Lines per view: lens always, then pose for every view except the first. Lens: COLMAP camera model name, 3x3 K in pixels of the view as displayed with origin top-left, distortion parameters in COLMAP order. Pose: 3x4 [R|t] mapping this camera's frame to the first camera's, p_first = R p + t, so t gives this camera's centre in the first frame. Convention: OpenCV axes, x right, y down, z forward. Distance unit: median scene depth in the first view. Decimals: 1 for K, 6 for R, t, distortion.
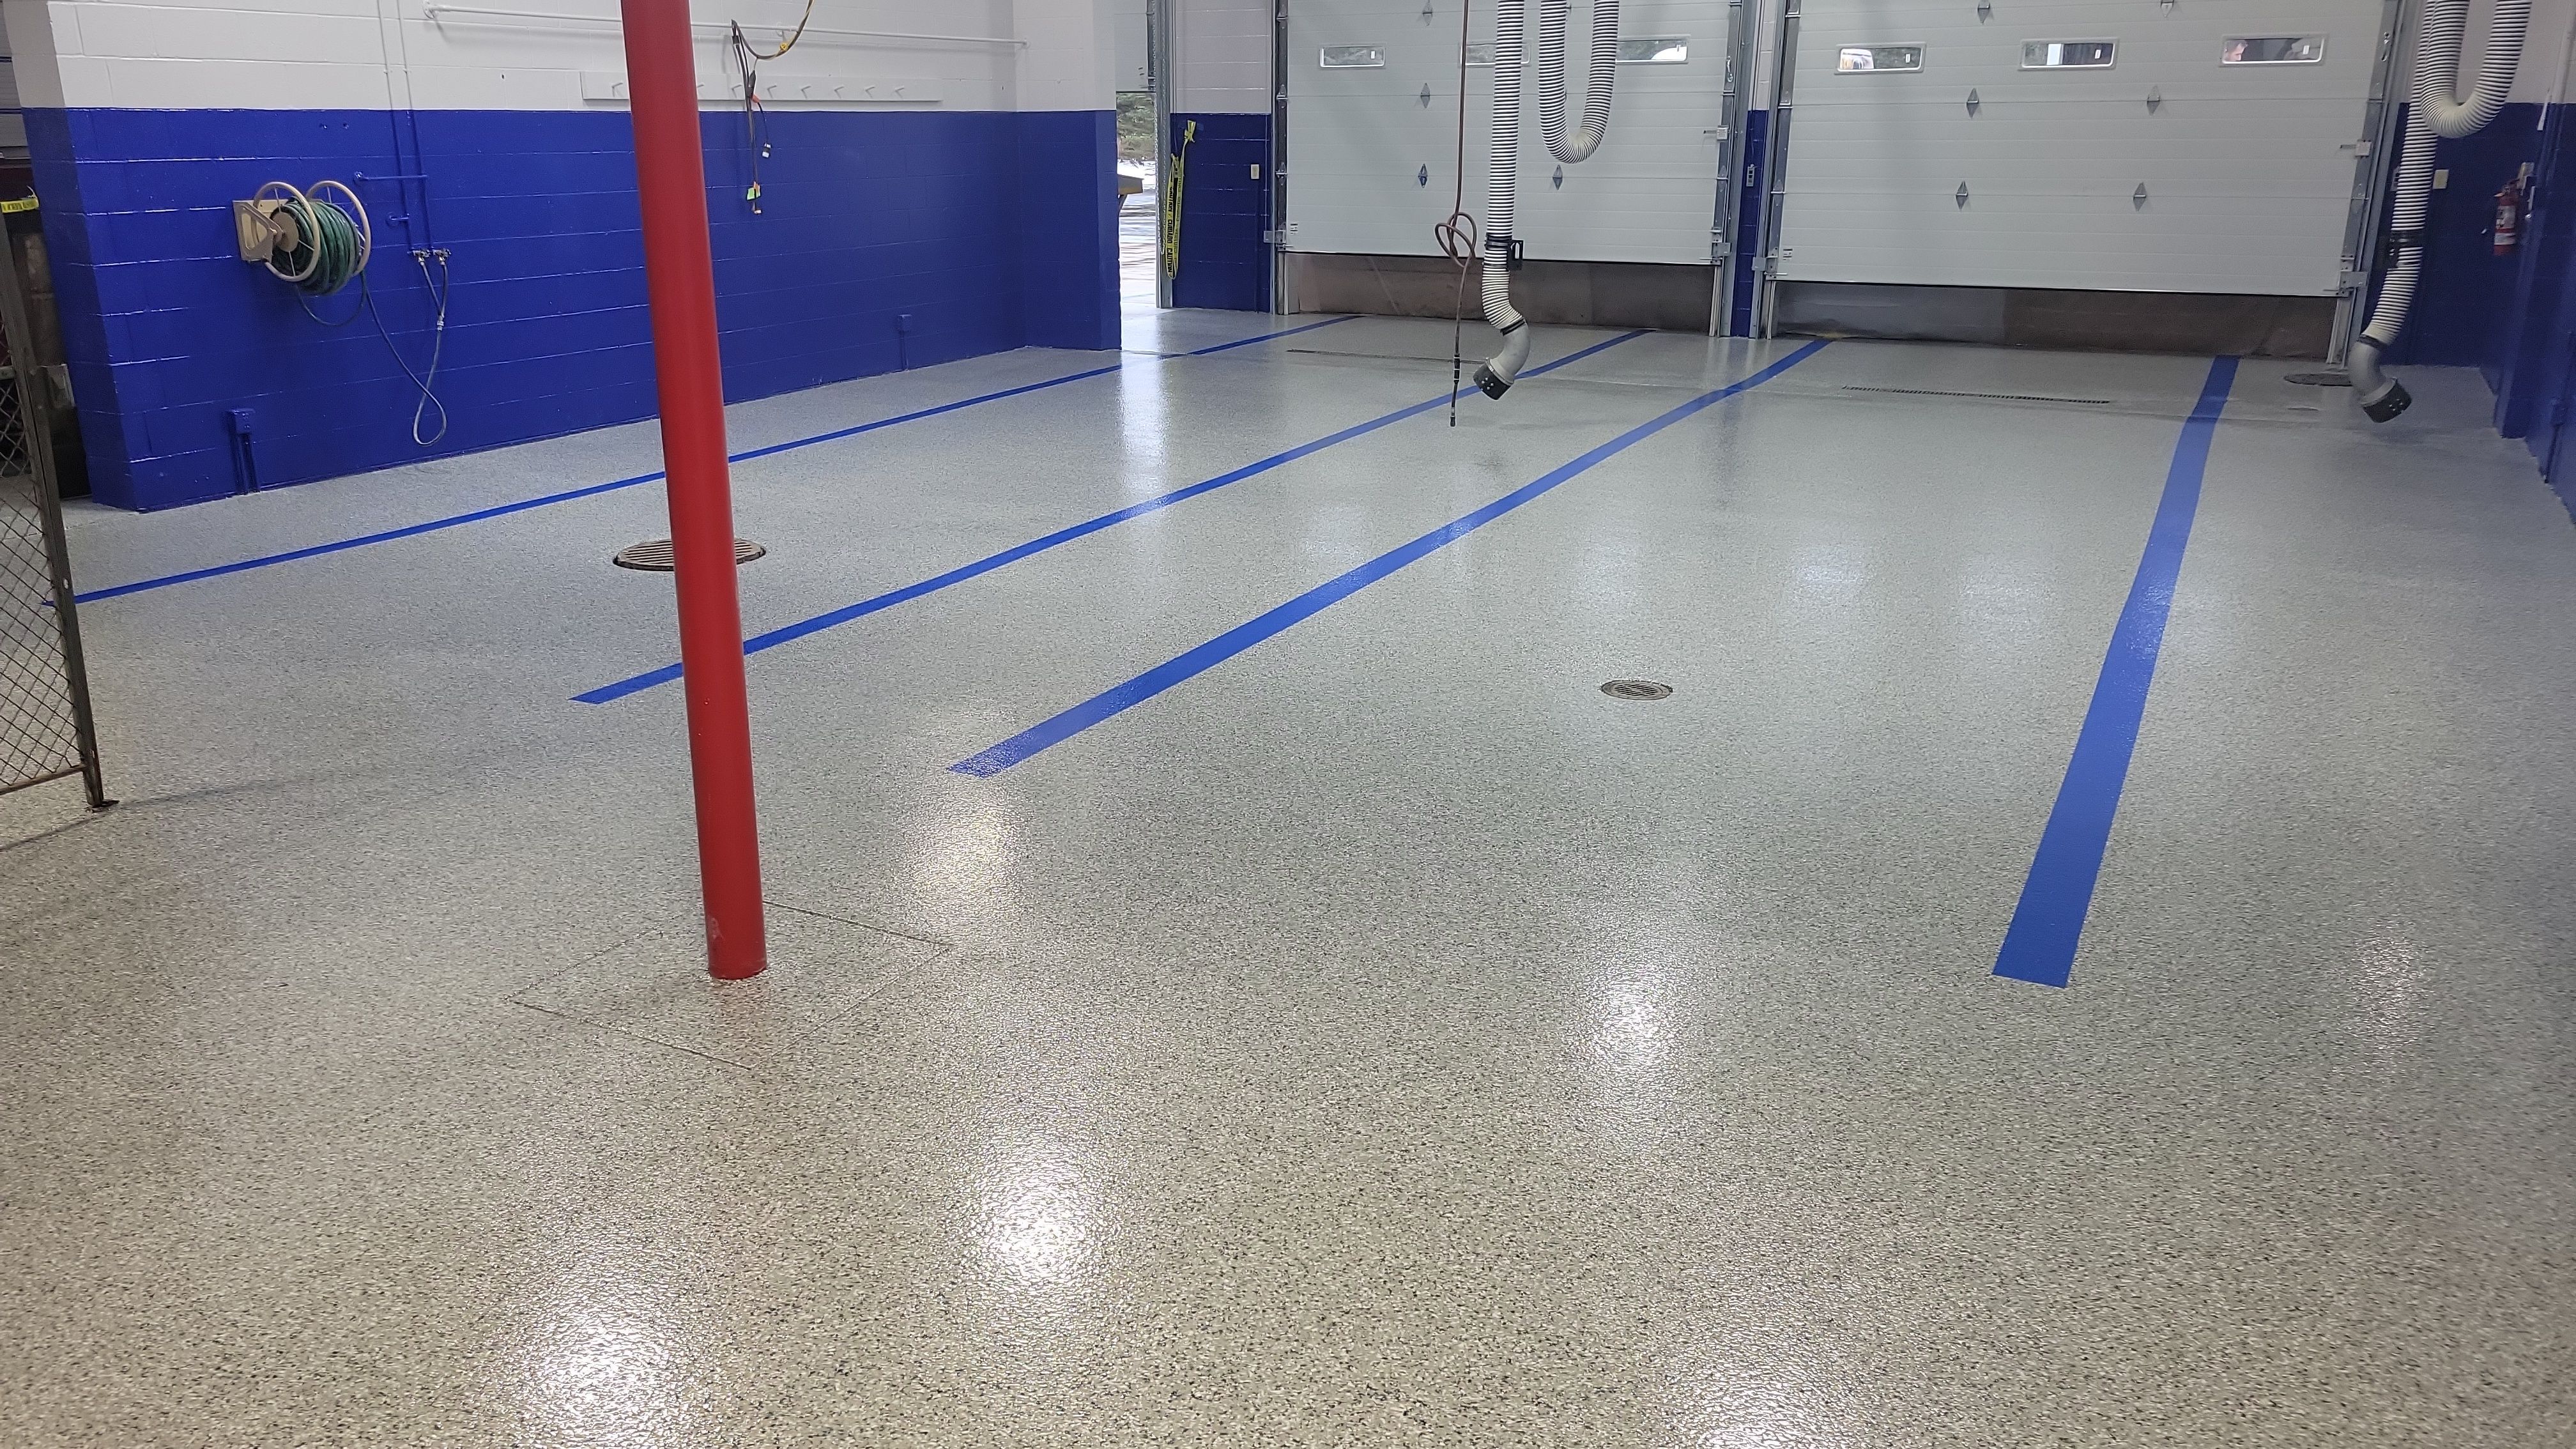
lens RADIAL K [[1909.5, 0, 1228.3], [0, 1909.5, 684.8], [0, 0, 1]] dist [0.063651, -0.041904]
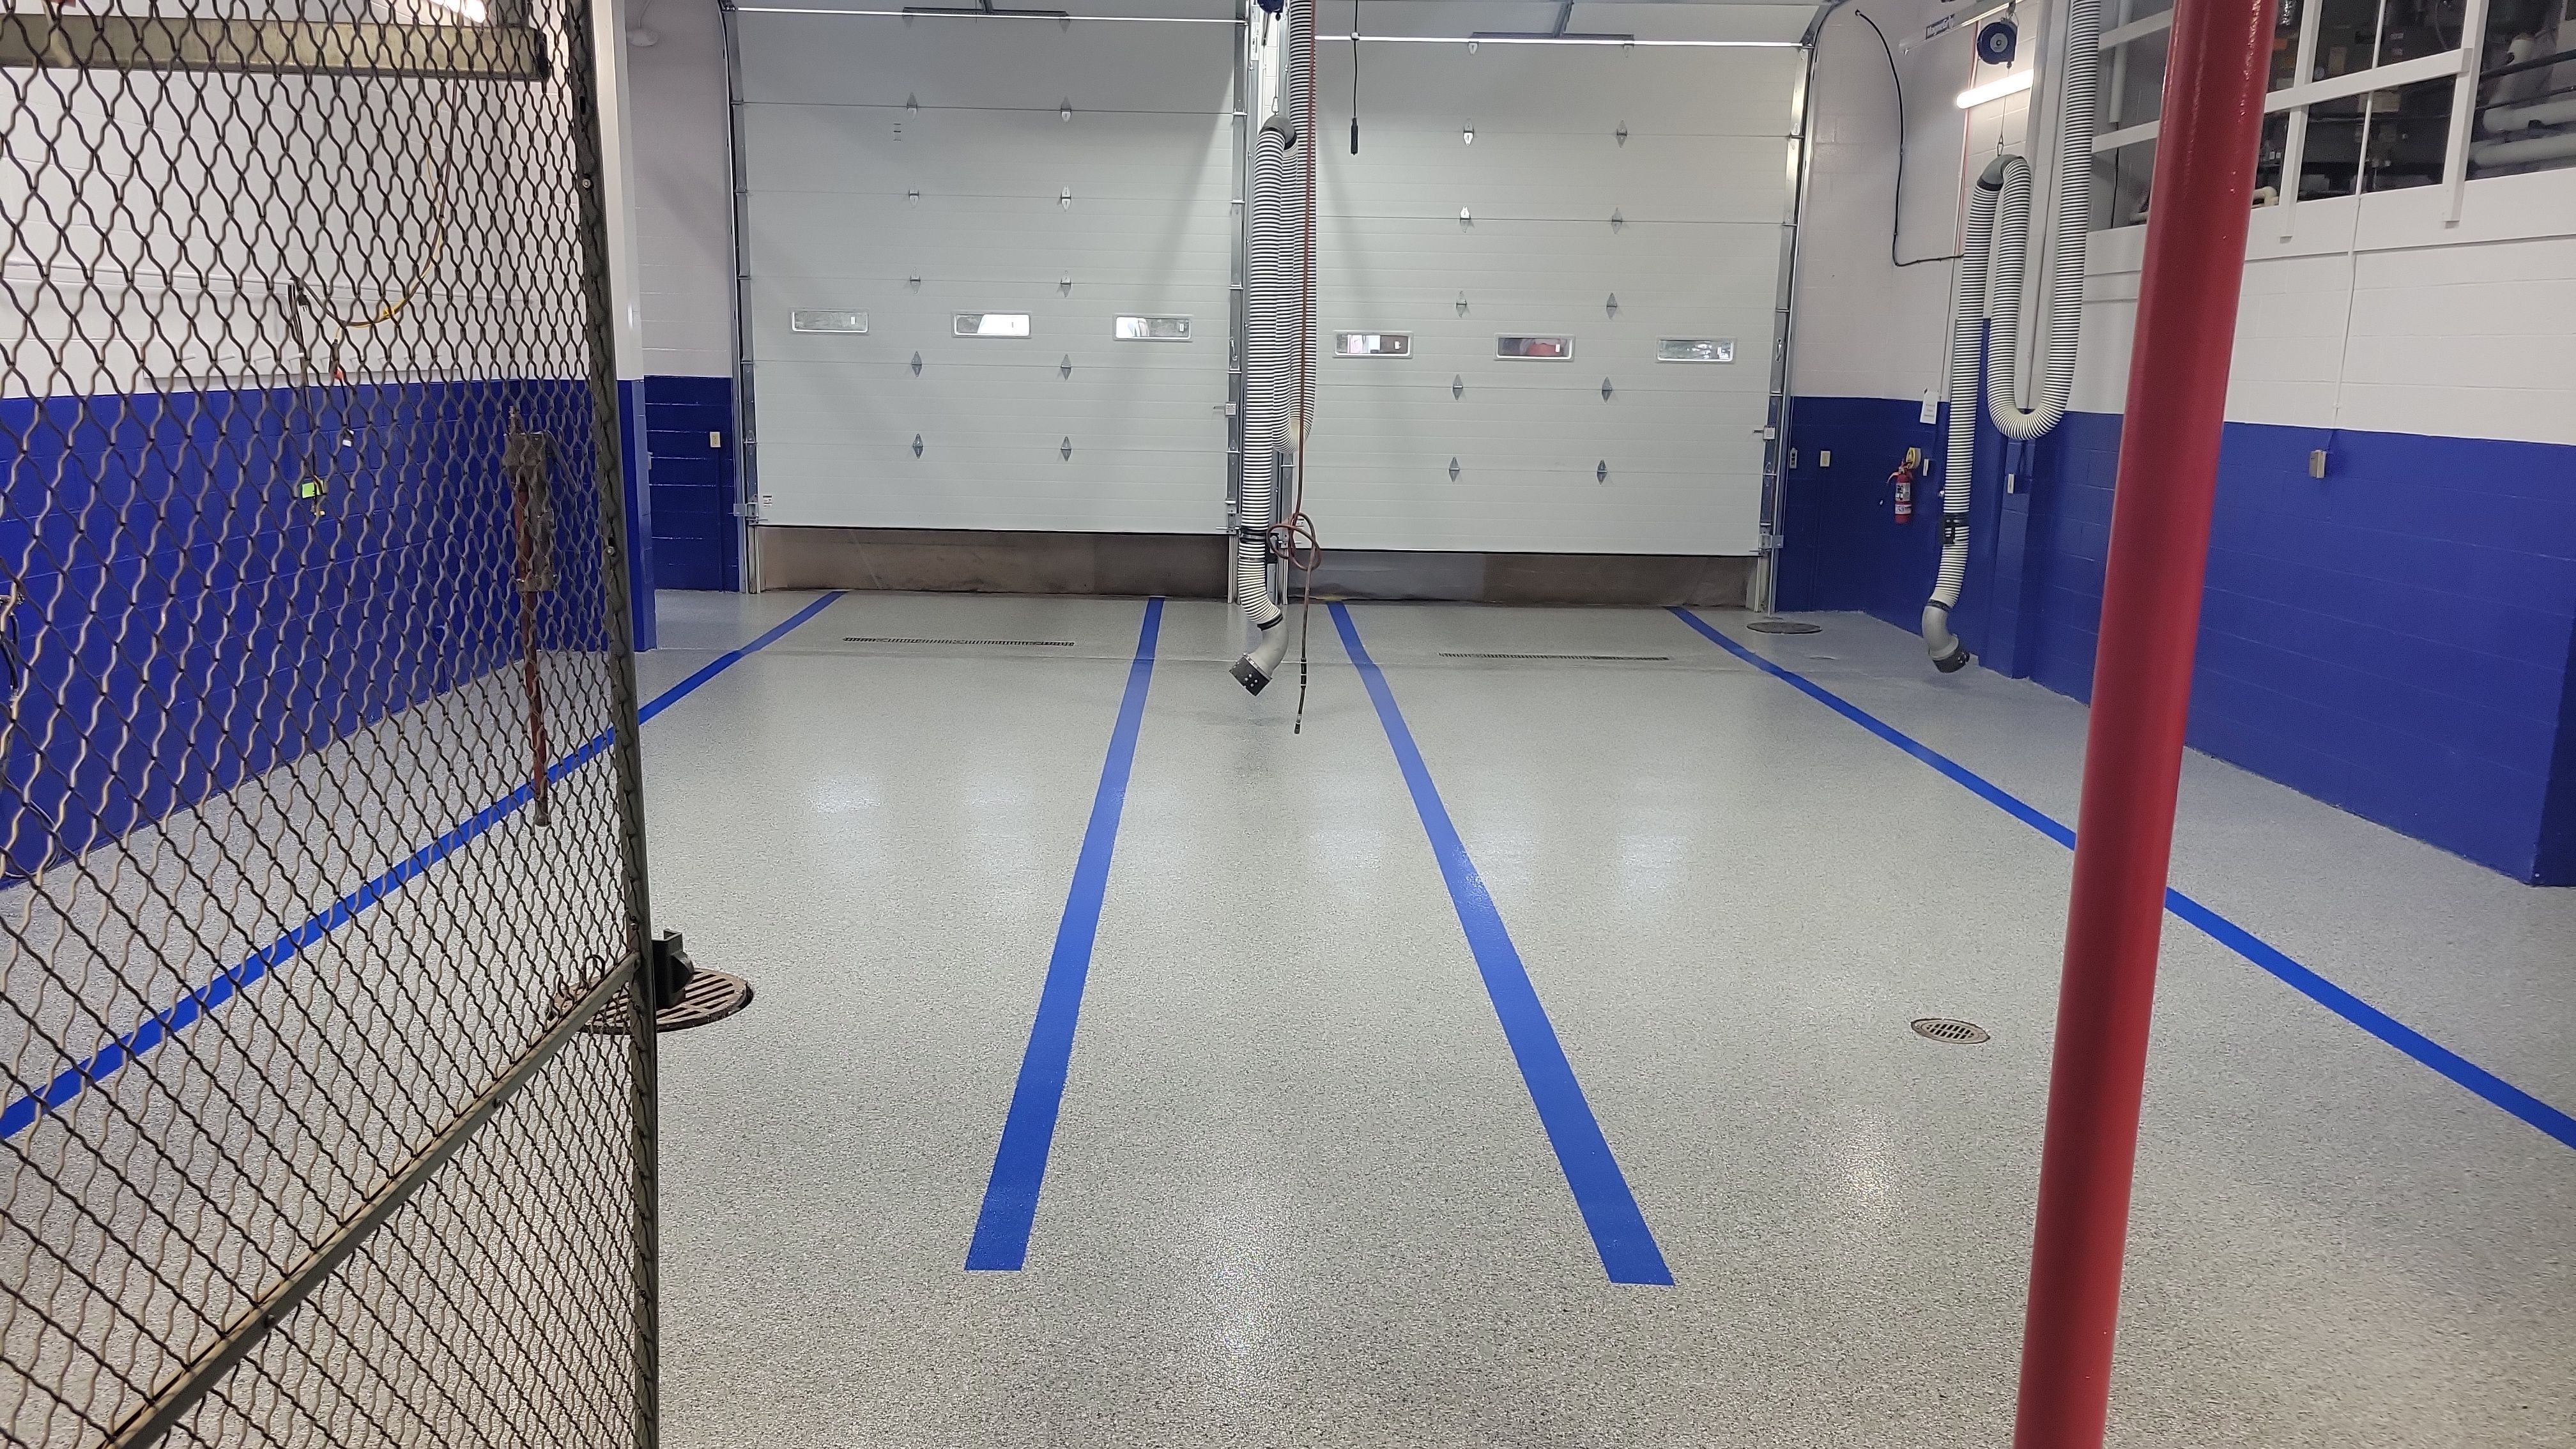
lens RADIAL K [[1909.5, 0, 1230.6], [0, 1909.5, 726.0], [0, 0, 1]] dist [0.063651, -0.041904]
pose [[0.882325, -0.072266, 0.465060, -0.242534], [0.115284, 0.991224, -0.064692, -0.057233], [-0.456304, 0.110693, 0.882912, 0.129451]]
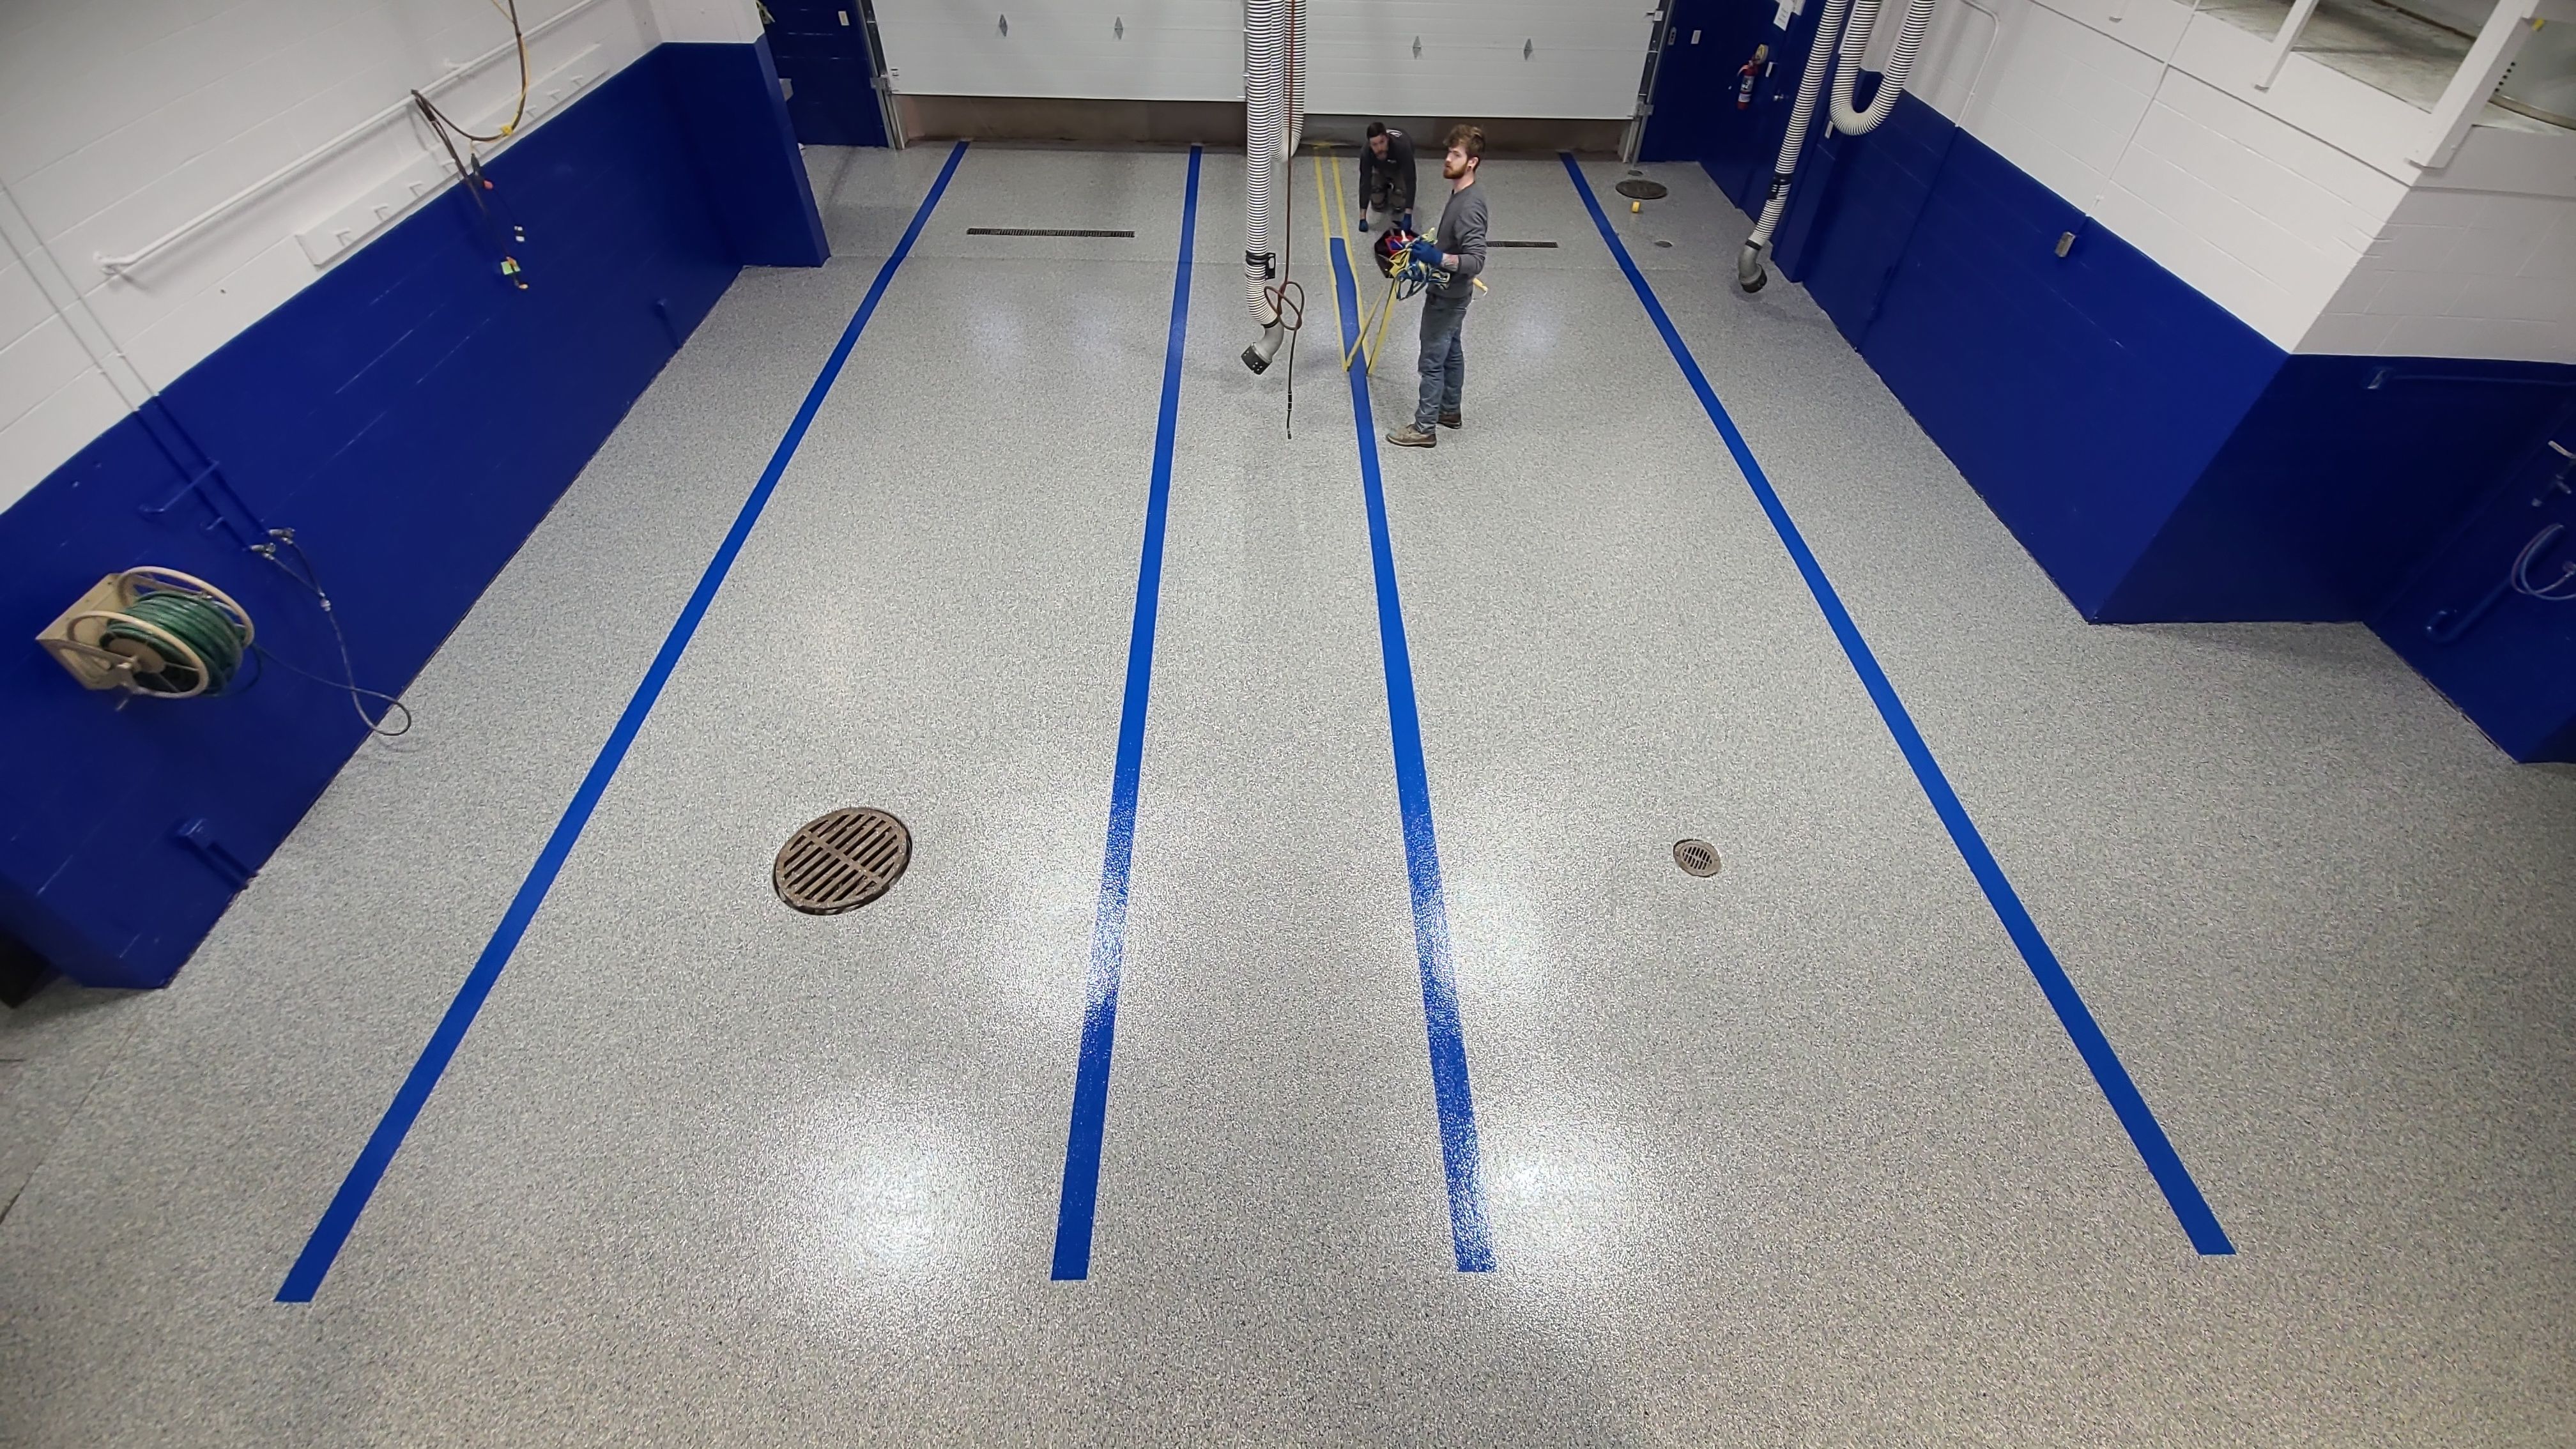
lens RADIAL K [[1042.6, 0, 1301.4], [0, 1042.6, 715.7], [0, 0, 1]] dist [0.003746, -0.000478]
pose [[0.869534, -0.334432, 0.363408, -0.139063], [0.113686, 0.851614, 0.511692, -0.241111], [-0.480610, -0.403619, 0.778528, 0.248474]]
